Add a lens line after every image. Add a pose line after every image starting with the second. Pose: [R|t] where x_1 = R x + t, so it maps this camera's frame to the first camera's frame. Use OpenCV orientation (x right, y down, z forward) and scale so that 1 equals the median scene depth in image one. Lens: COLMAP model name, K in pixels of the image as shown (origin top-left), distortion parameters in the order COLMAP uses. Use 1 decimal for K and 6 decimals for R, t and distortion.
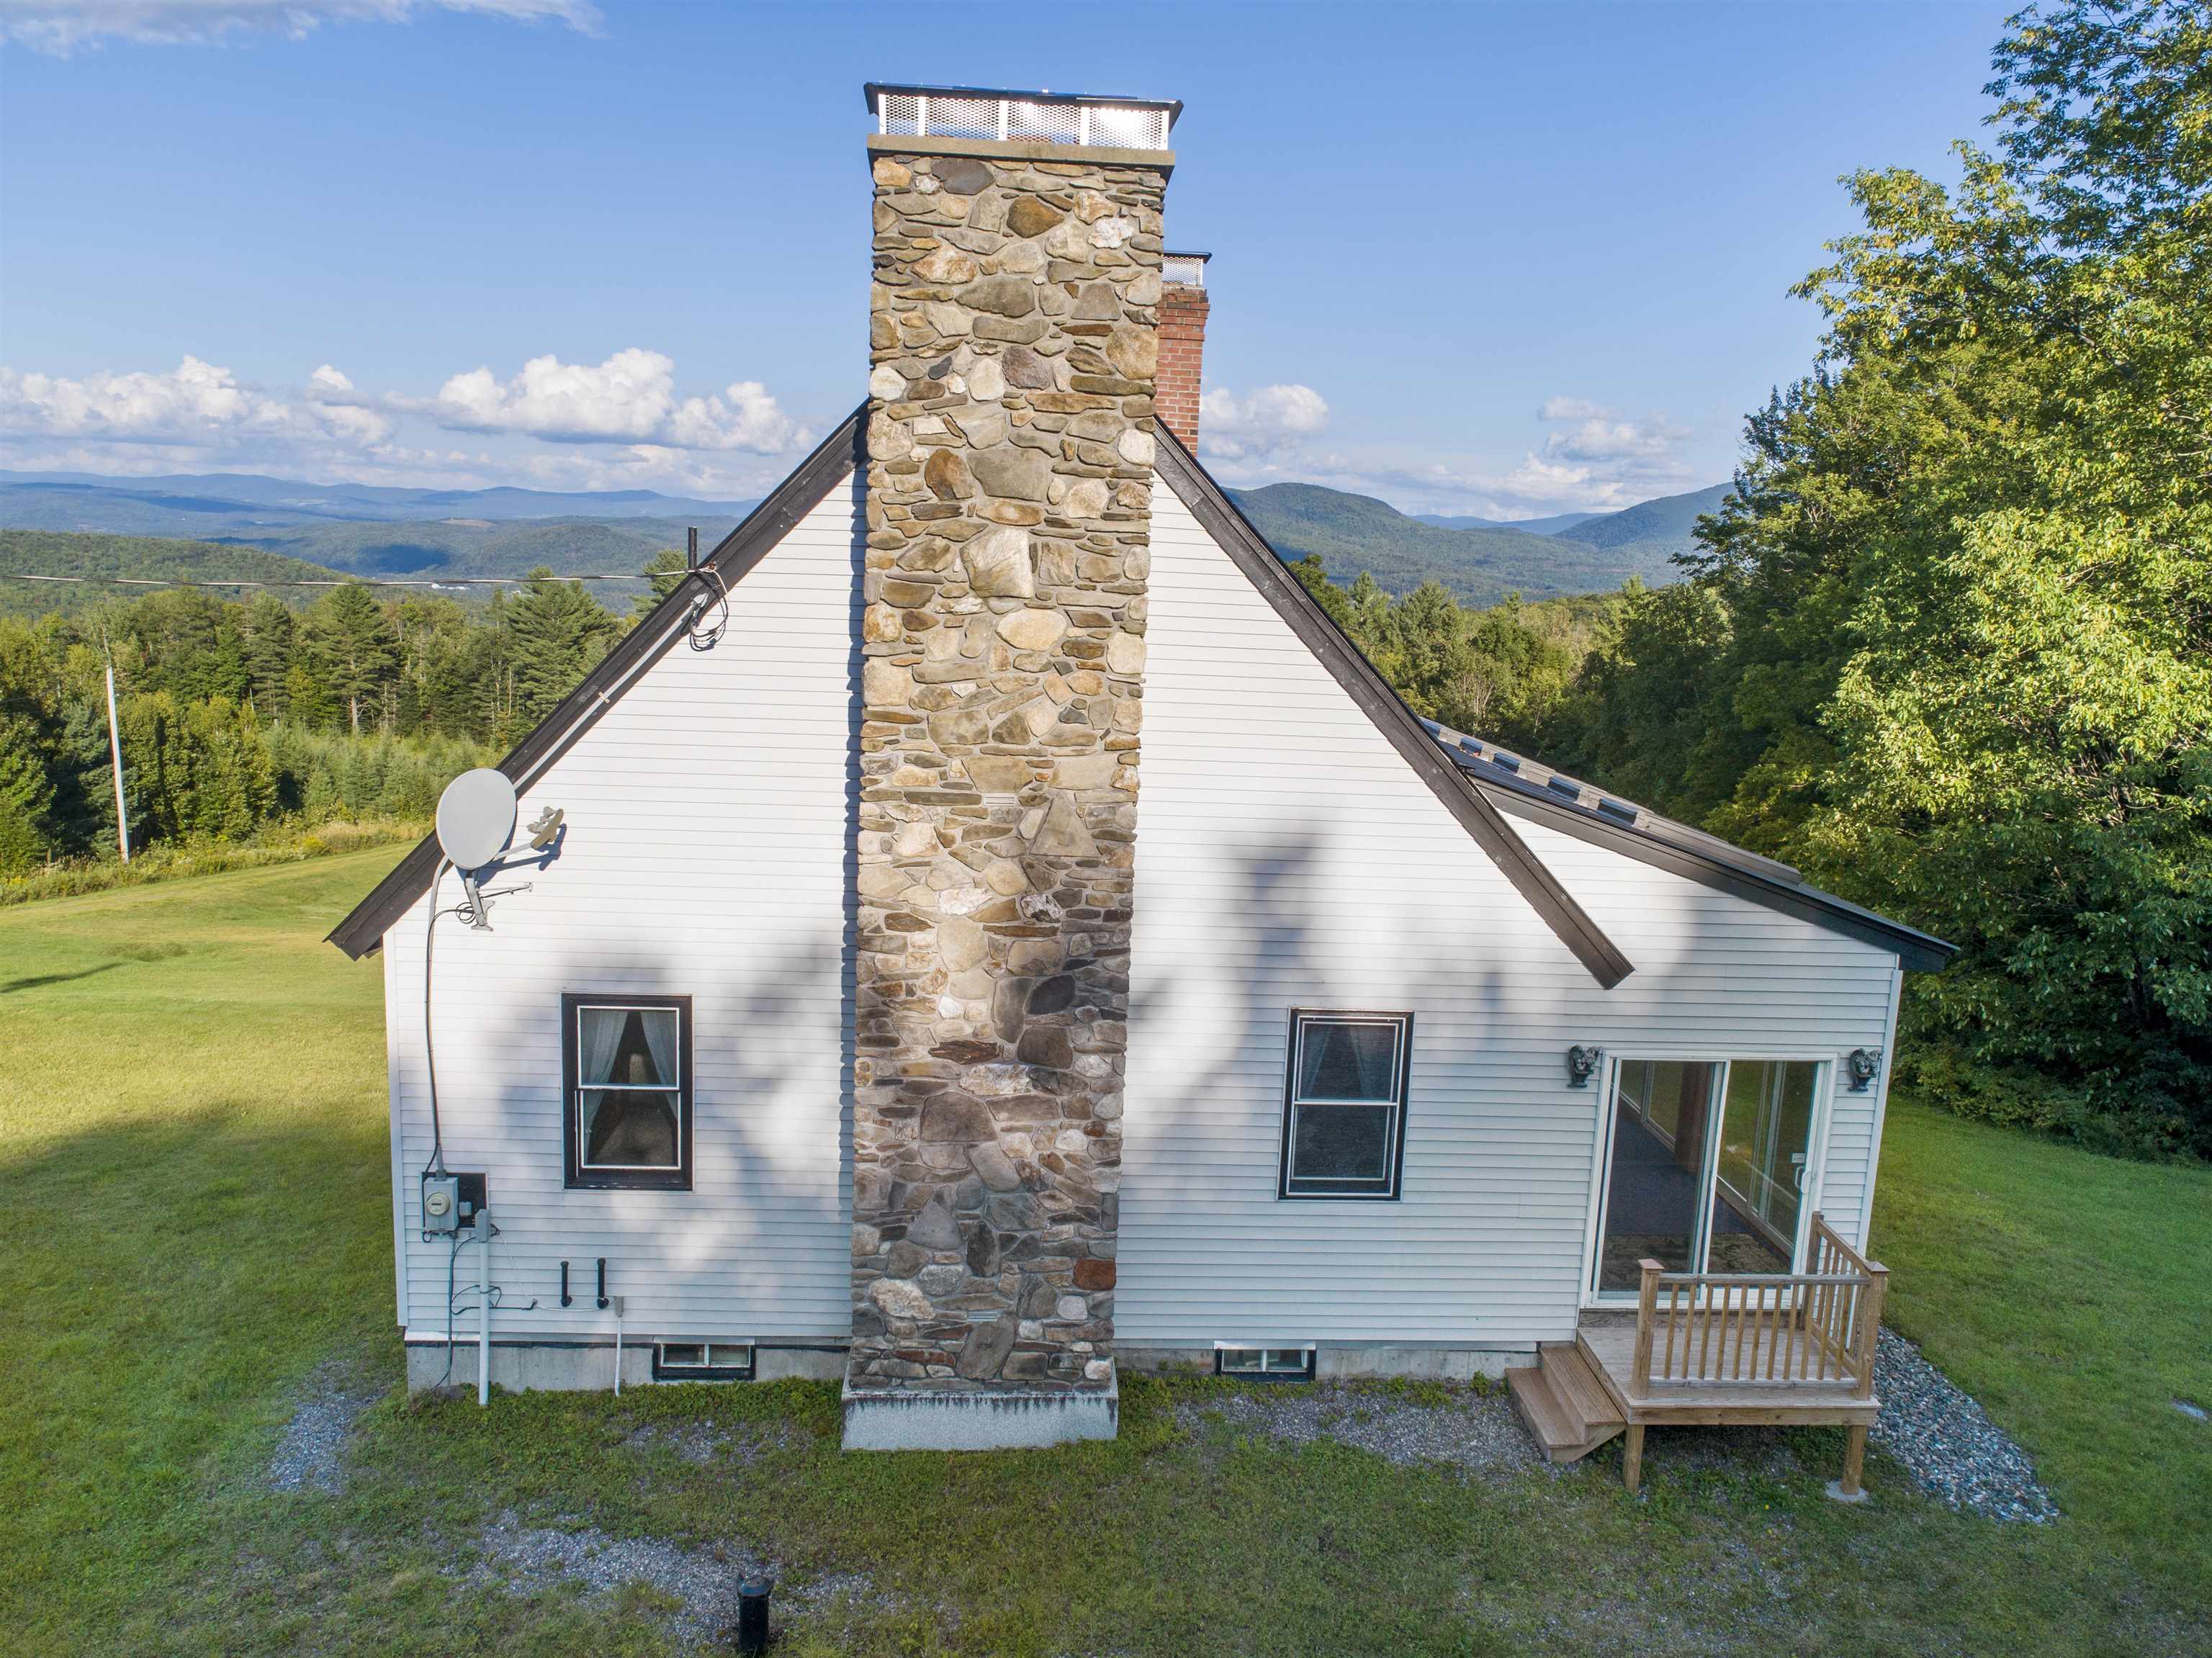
lens RADIAL K [[1685.3, 0, 1107.2], [0, 1685.3, 820.9], [0, 0, 1]] dist [-0.025094, 0.007522]
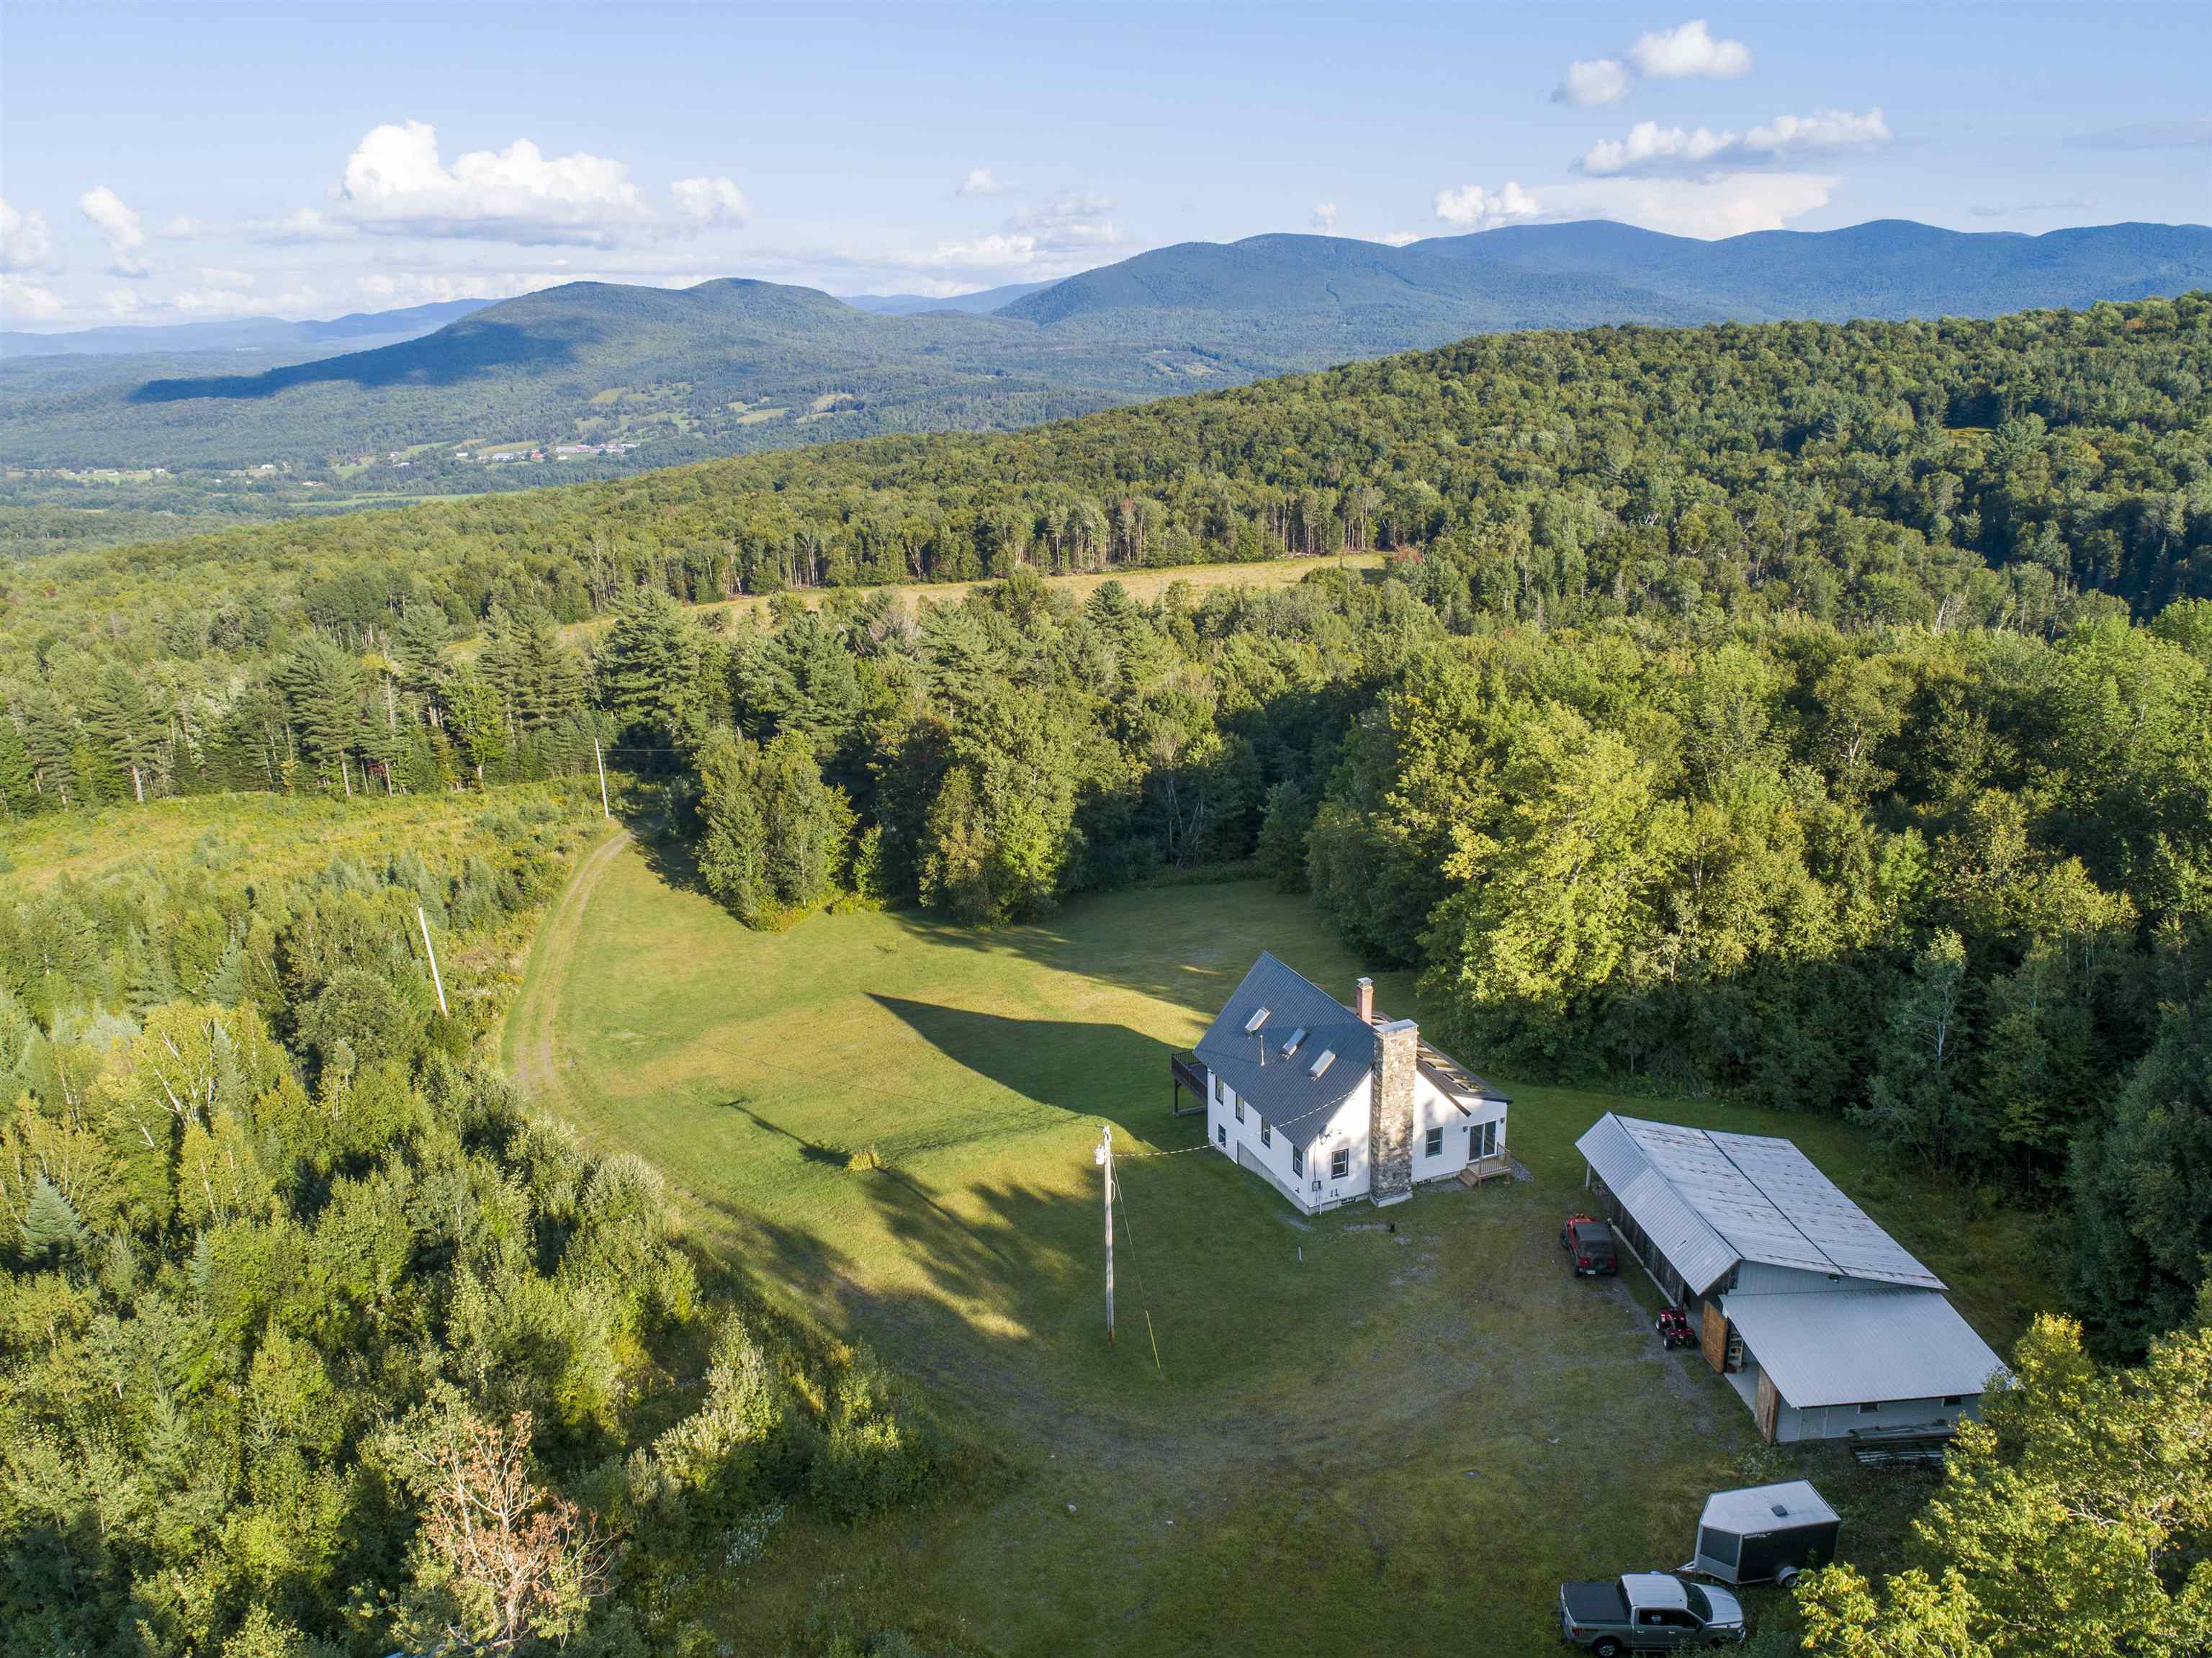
lens RADIAL K [[1690.2, 0, 1105.0], [0, 1690.2, 819.0], [0, 0, 1]] dist [-0.025367, 0.009591]
pose [[0.946316, -0.149689, 0.286496, -1.735046], [0.112998, 0.983588, 0.140666, -1.341044], [-0.302850, -0.100741, 0.947699, -2.957051]]
